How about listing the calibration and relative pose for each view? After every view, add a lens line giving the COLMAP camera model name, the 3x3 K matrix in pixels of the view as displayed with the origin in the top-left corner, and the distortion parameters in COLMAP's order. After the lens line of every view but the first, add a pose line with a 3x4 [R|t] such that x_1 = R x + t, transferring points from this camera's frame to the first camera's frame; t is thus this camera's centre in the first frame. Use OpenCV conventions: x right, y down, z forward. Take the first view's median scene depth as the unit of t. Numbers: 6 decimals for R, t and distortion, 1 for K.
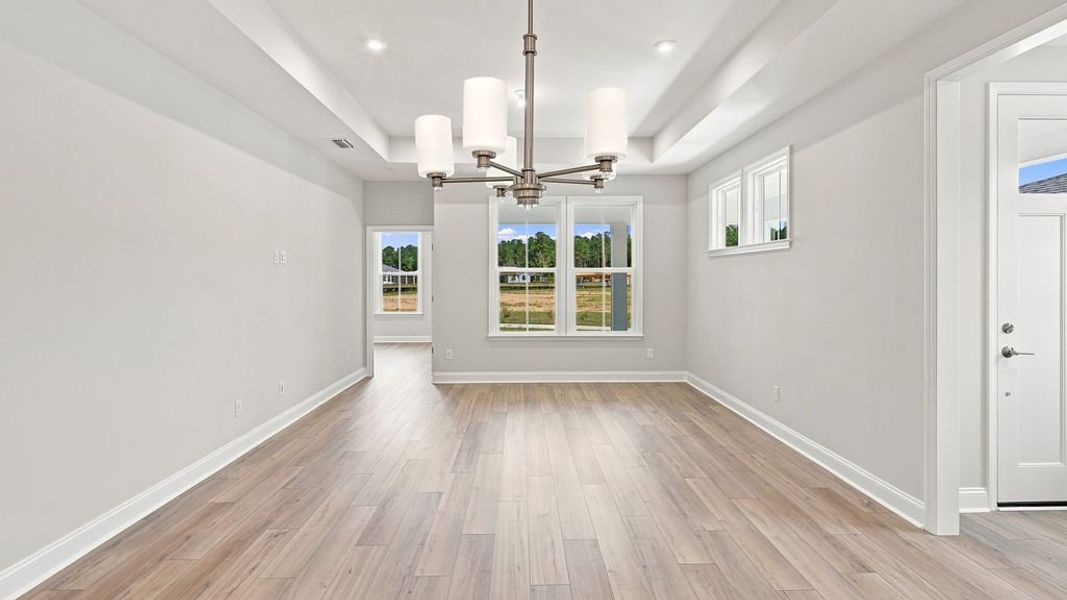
lens RADIAL K [[487.8, 0, 534.1], [0, 487.8, 284.1], [0, 0, 1]] dist [0.001799, -0.000217]
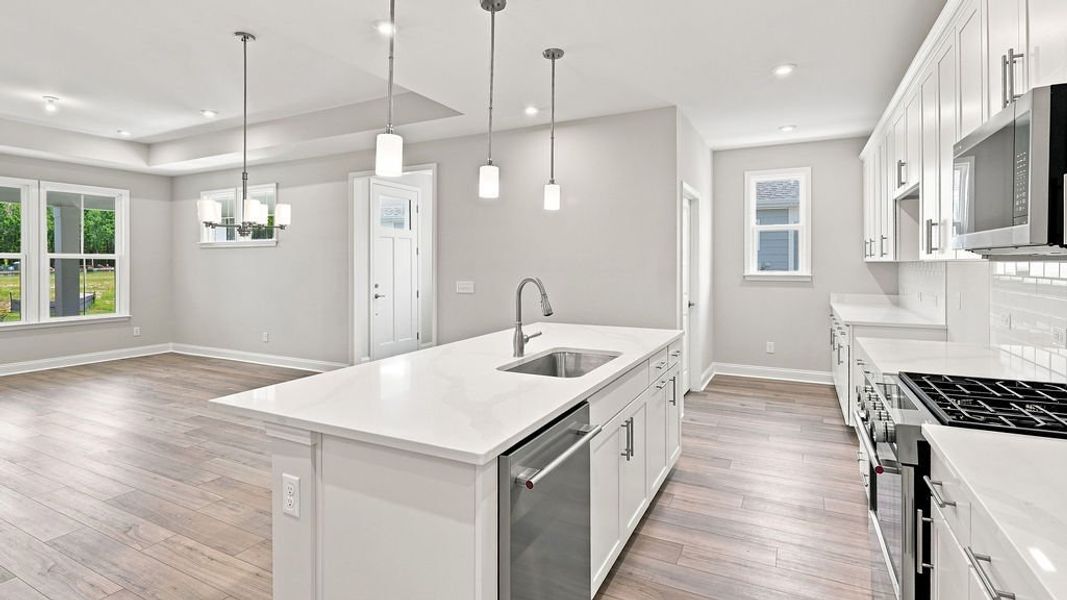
lens RADIAL K [[517.6, 0, 535.6], [0, 517.6, 263.3], [0, 0, 1]] dist [0.003994, -0.002468]
pose [[0.478872, 0.003833, 0.877876, -0.413312], [0.012185, 0.999865, -0.011013, 0.011428], [-0.877800, 0.015970, 0.478761, -0.419387]]
